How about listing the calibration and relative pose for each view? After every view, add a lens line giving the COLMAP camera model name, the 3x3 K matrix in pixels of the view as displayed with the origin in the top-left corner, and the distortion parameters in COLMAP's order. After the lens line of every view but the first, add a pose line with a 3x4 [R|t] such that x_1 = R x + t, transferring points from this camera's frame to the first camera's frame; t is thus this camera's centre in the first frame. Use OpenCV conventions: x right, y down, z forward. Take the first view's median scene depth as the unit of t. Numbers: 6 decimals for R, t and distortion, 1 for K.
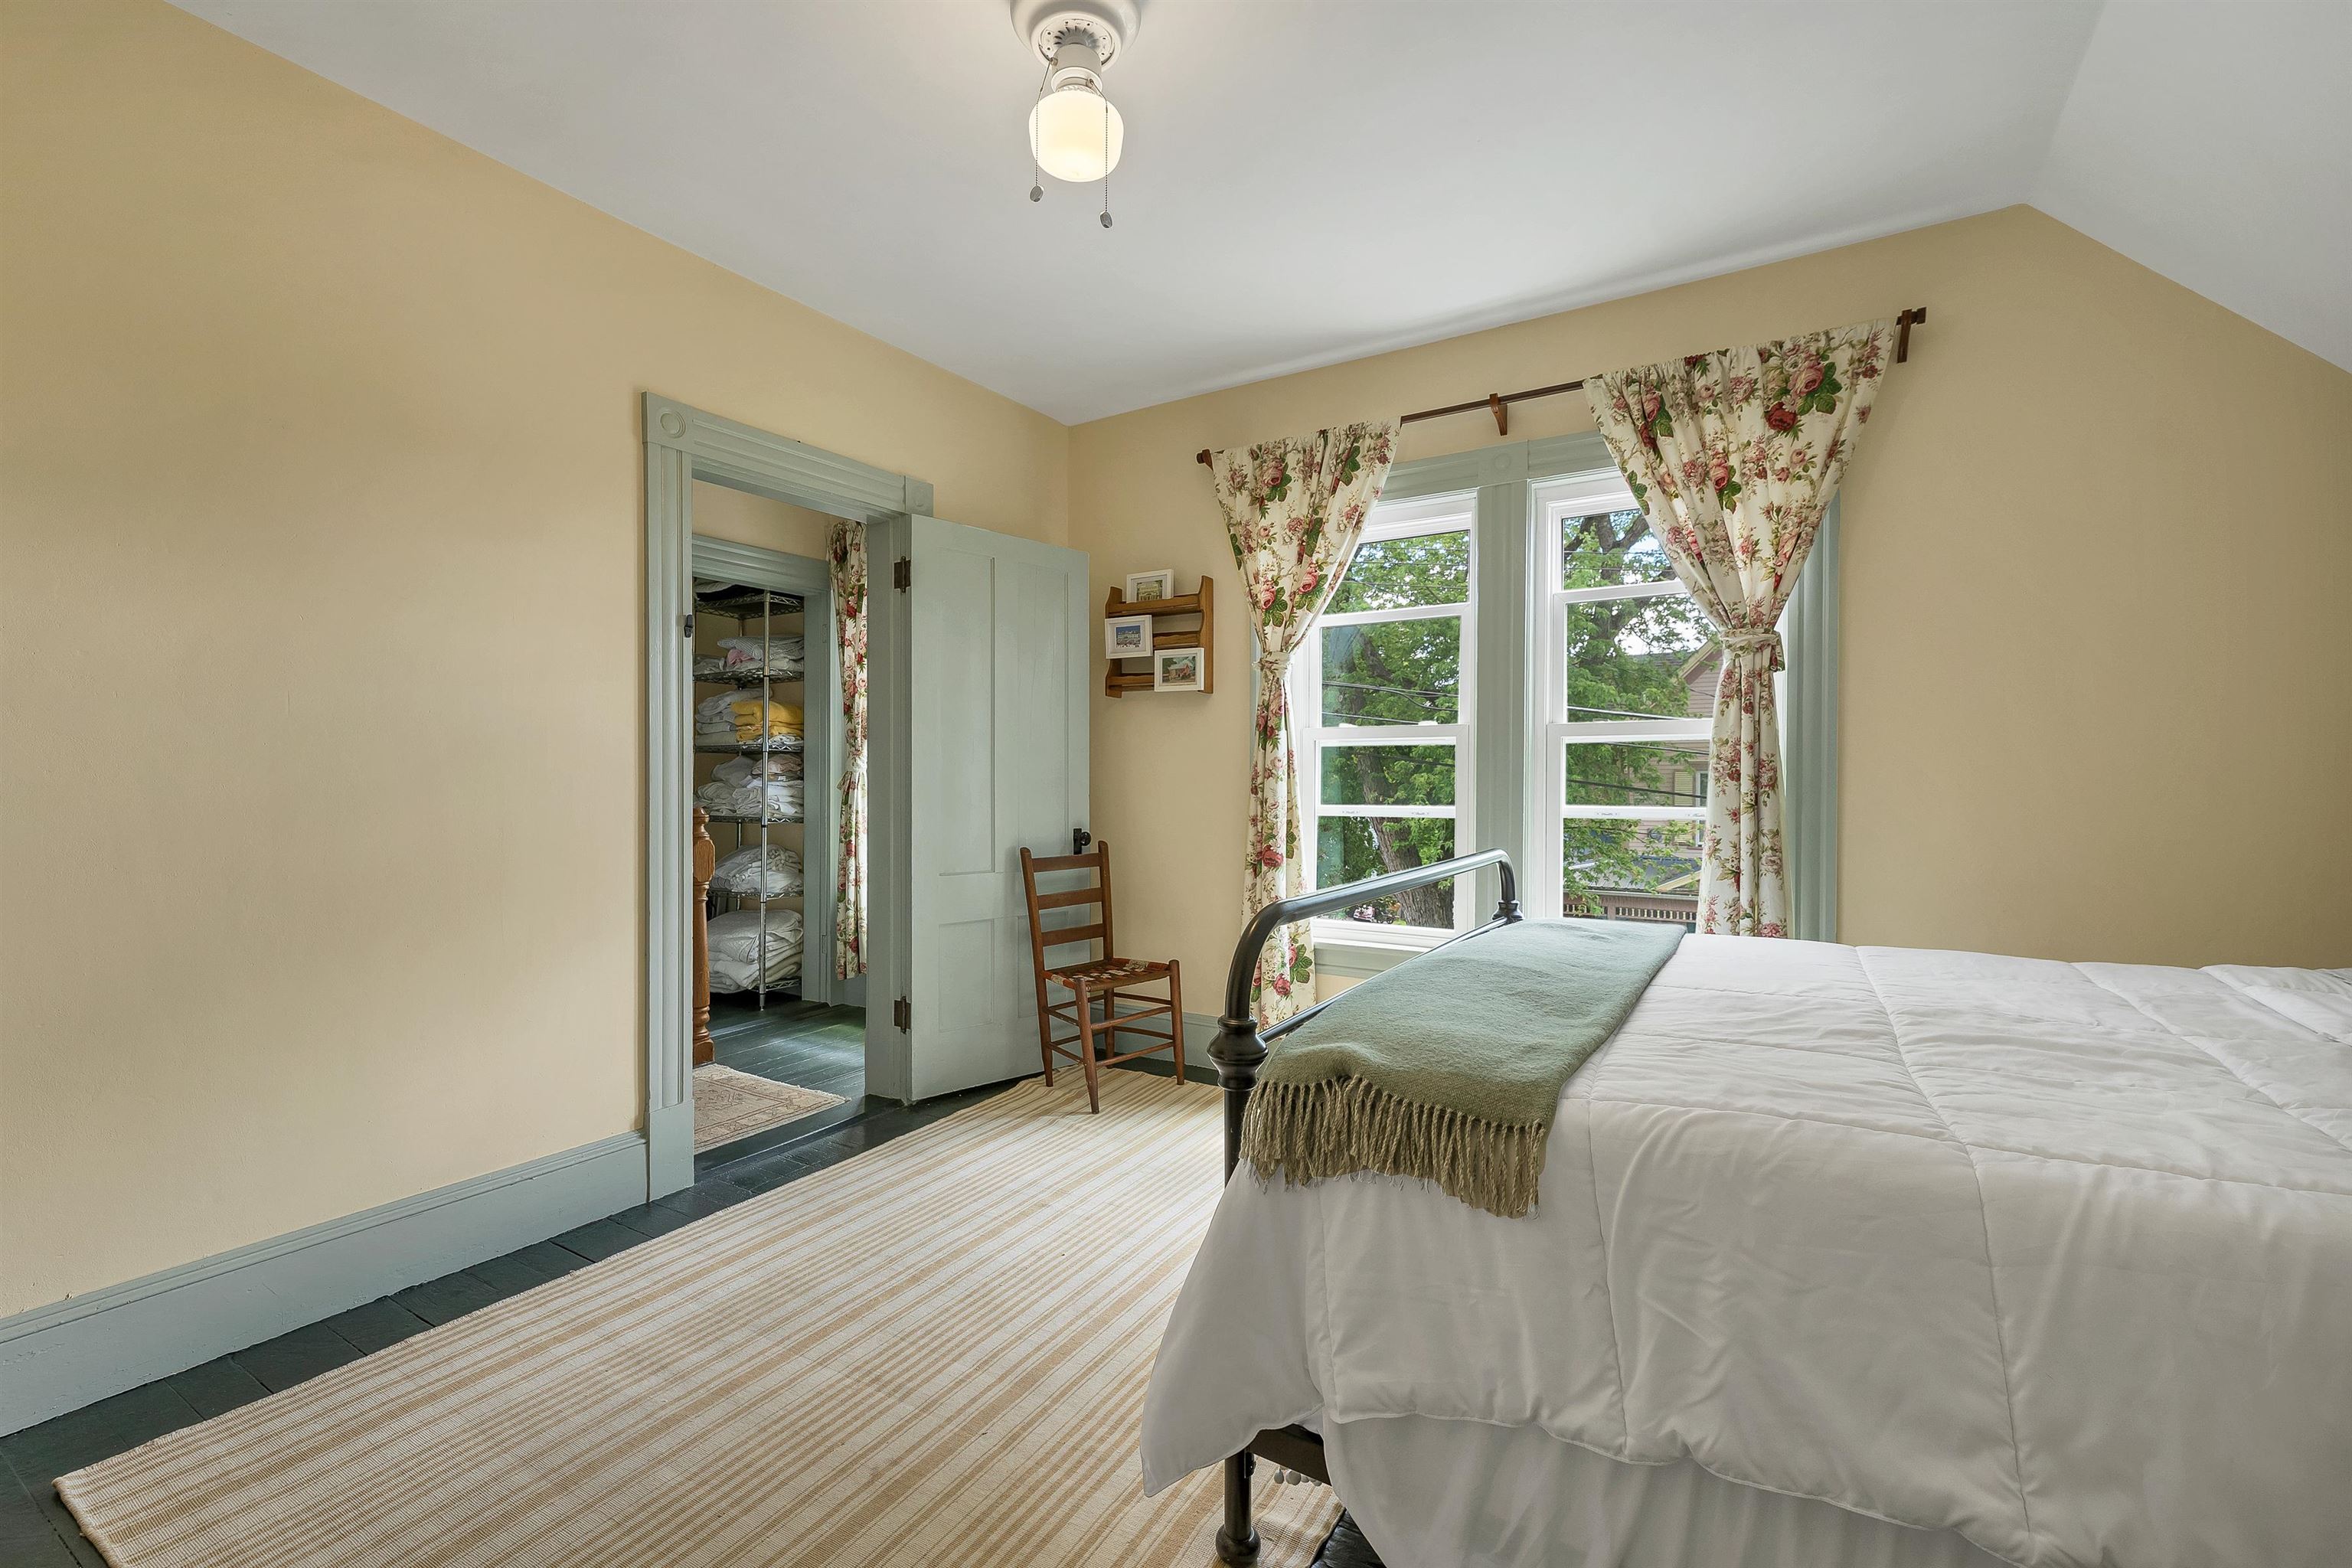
lens RADIAL K [[980.6, 0, 1162.7], [0, 980.6, 791.1], [0, 0, 1]] dist [0.002495, -0.000318]
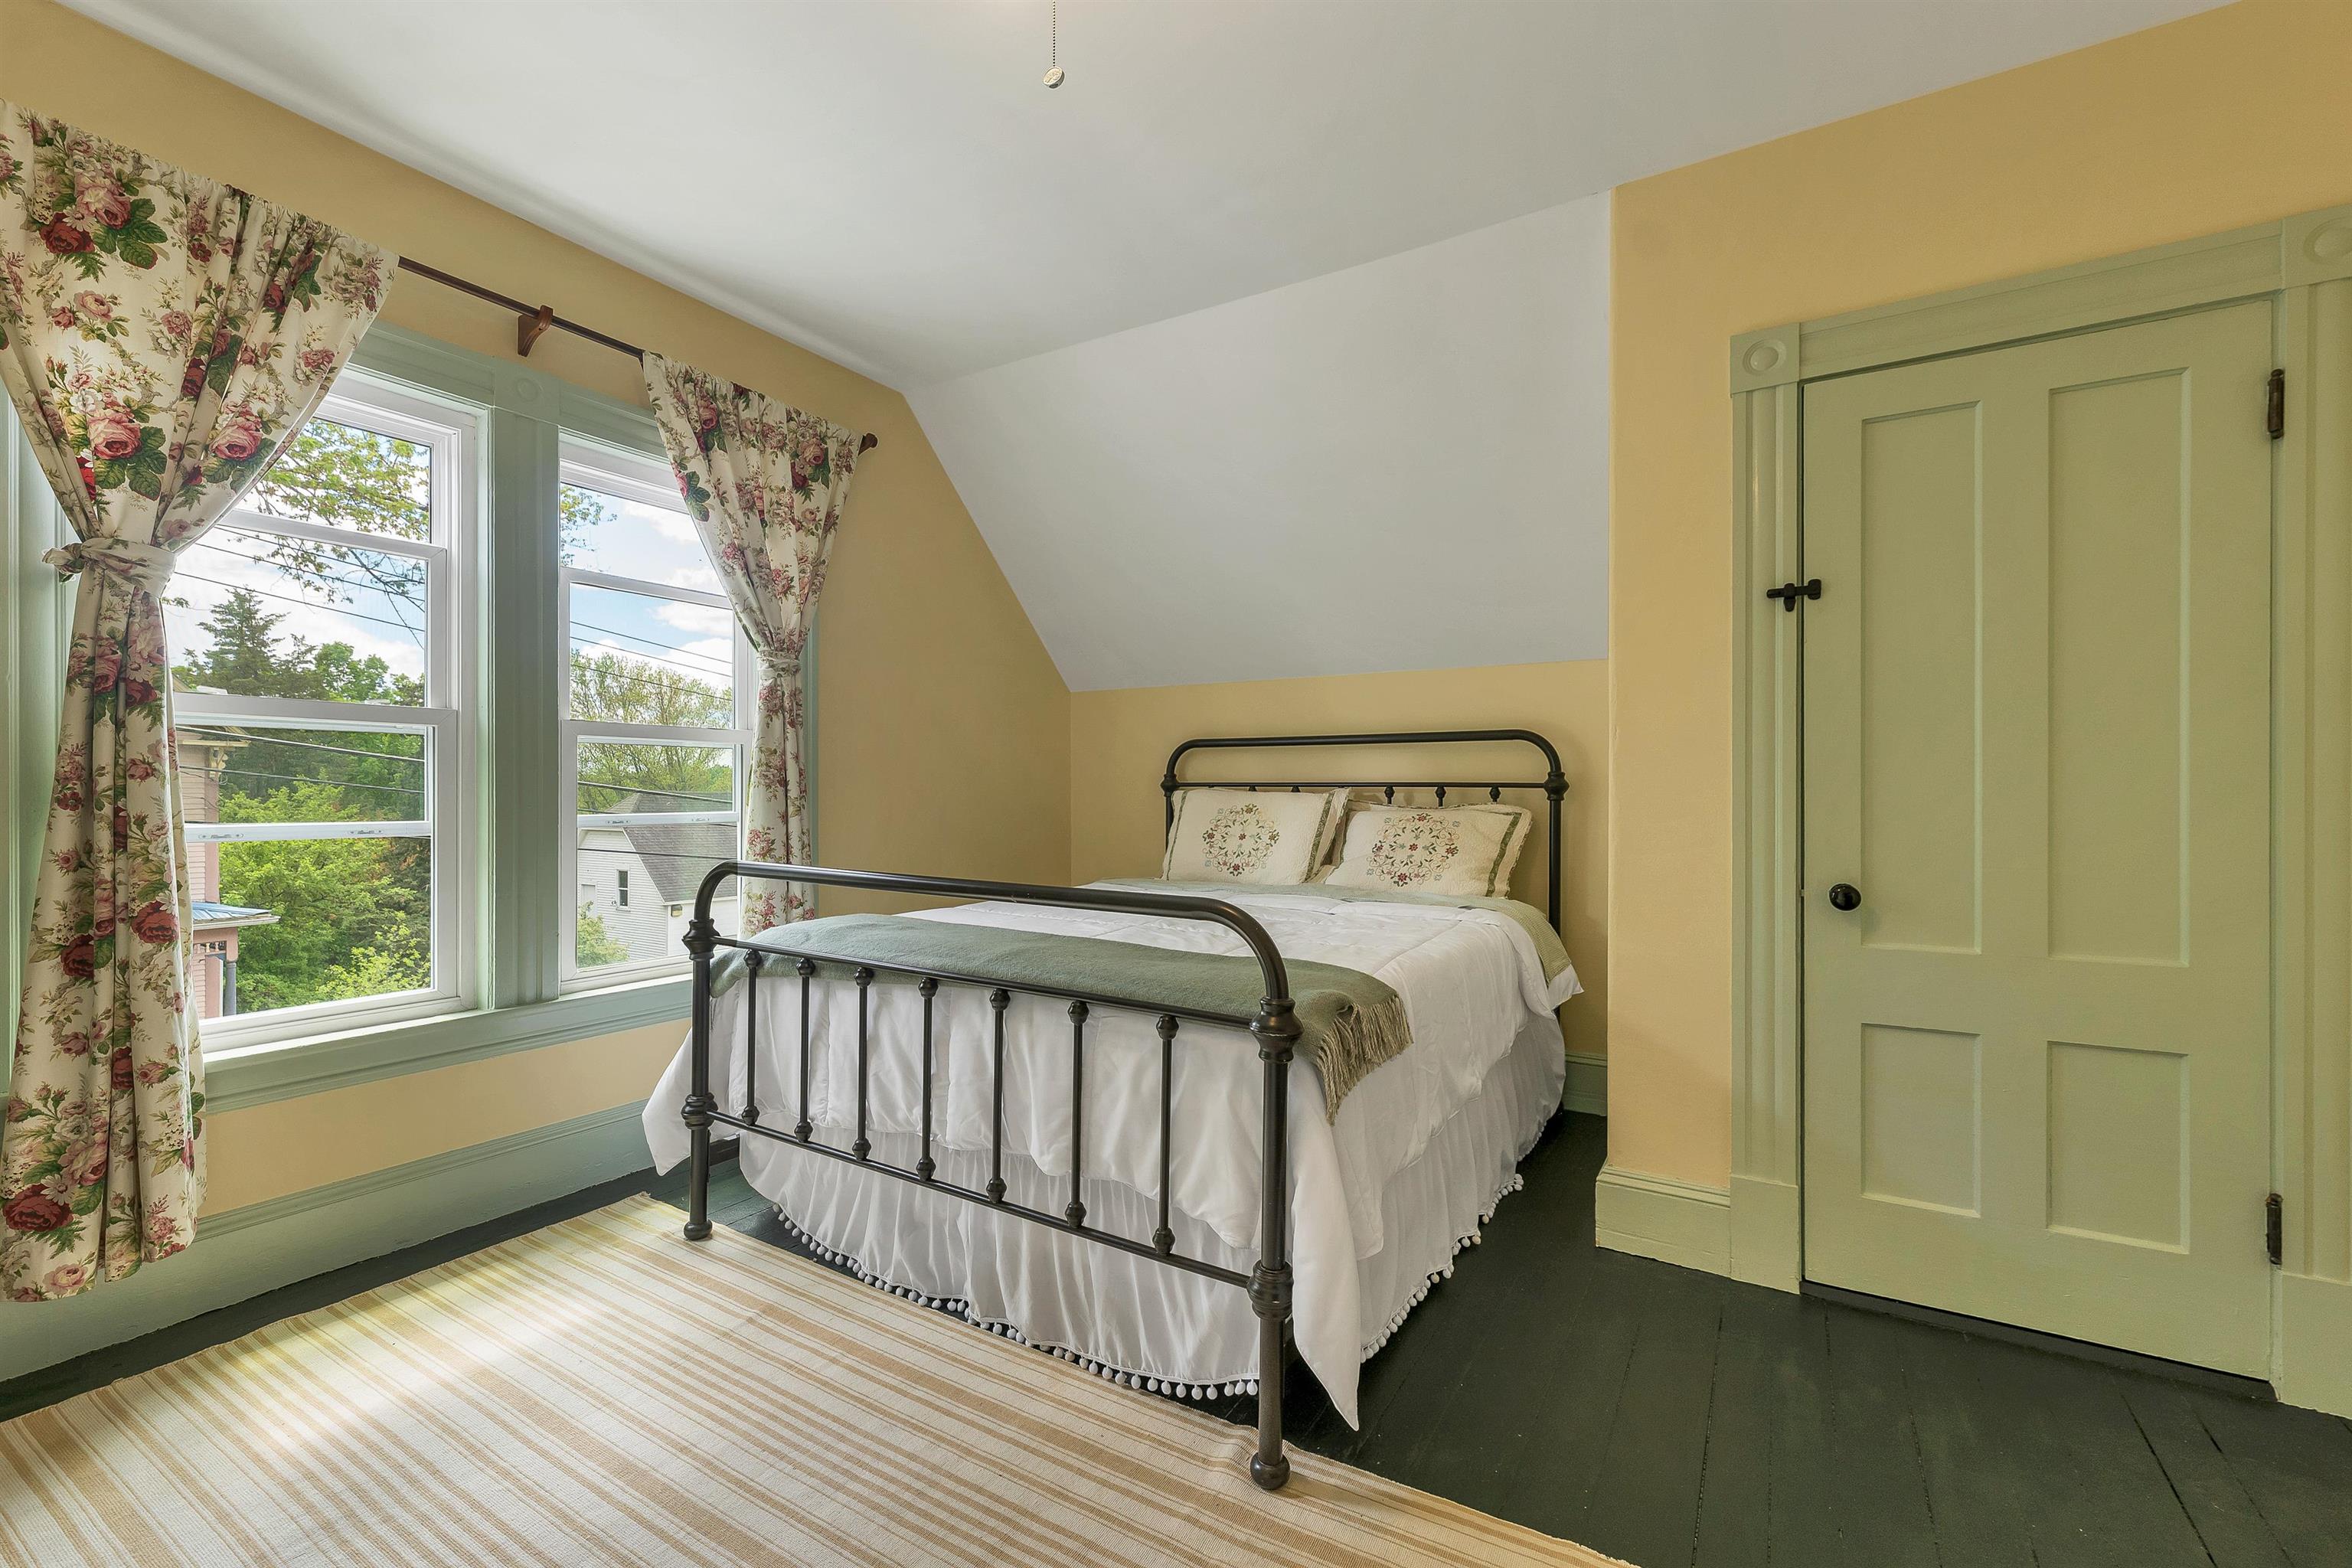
lens RADIAL K [[980.6, 0, 1166.6], [0, 980.6, 782.8], [0, 0, 1]] dist [0.002495, -0.000318]
pose [[0.011341, 0.005241, 0.999922, -0.446128], [0.001648, 0.999985, -0.005260, -0.007463], [-0.999934, 0.001708, 0.011332, 0.461880]]
